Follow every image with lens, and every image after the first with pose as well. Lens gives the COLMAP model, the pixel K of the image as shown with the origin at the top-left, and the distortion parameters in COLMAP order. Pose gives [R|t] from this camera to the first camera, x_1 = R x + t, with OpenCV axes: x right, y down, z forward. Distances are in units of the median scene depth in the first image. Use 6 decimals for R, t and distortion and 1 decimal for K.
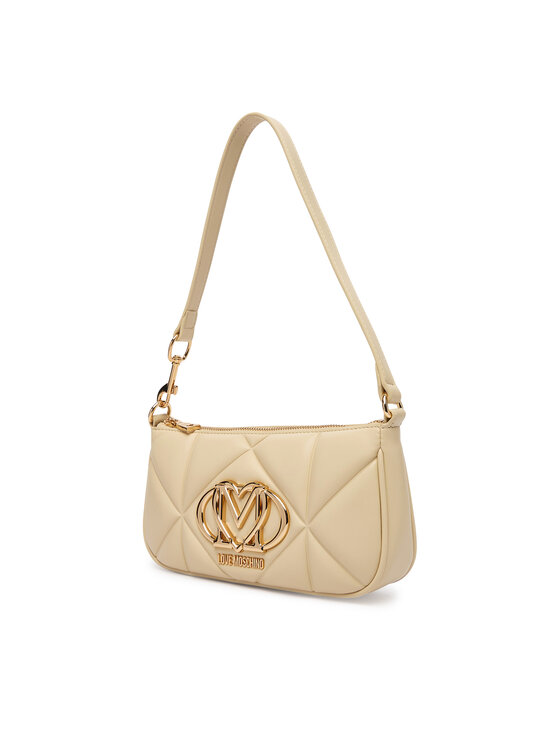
lens RADIAL K [[578.9, 0, 280.0], [0, 578.9, 373.0], [0, 0, 1]] dist [0.001973, 0.000181]
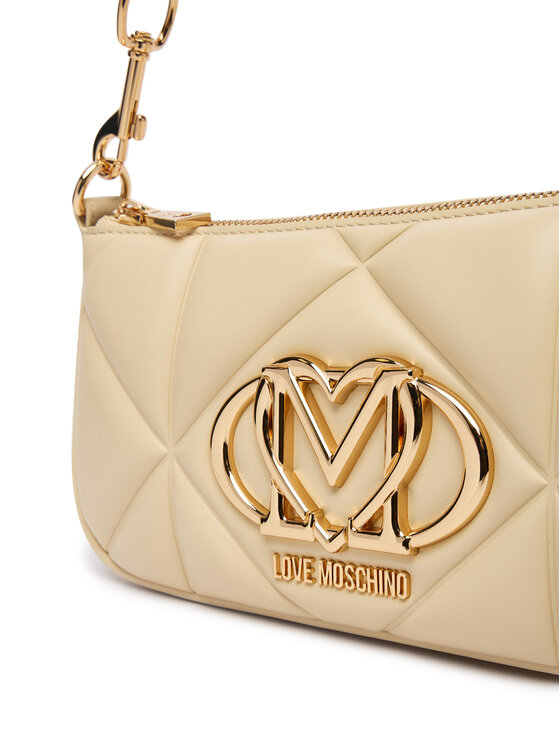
lens RADIAL K [[819.0, 0, 280.0], [0, 819.0, 373.0], [0, 0, 1]] dist [-0.002567, -0.017702]
pose [[0.999886, -0.007928, -0.012819, -0.094172], [0.009840, 0.987595, 0.156714, 0.118048], [0.011417, -0.156822, 0.987561, 0.503608]]
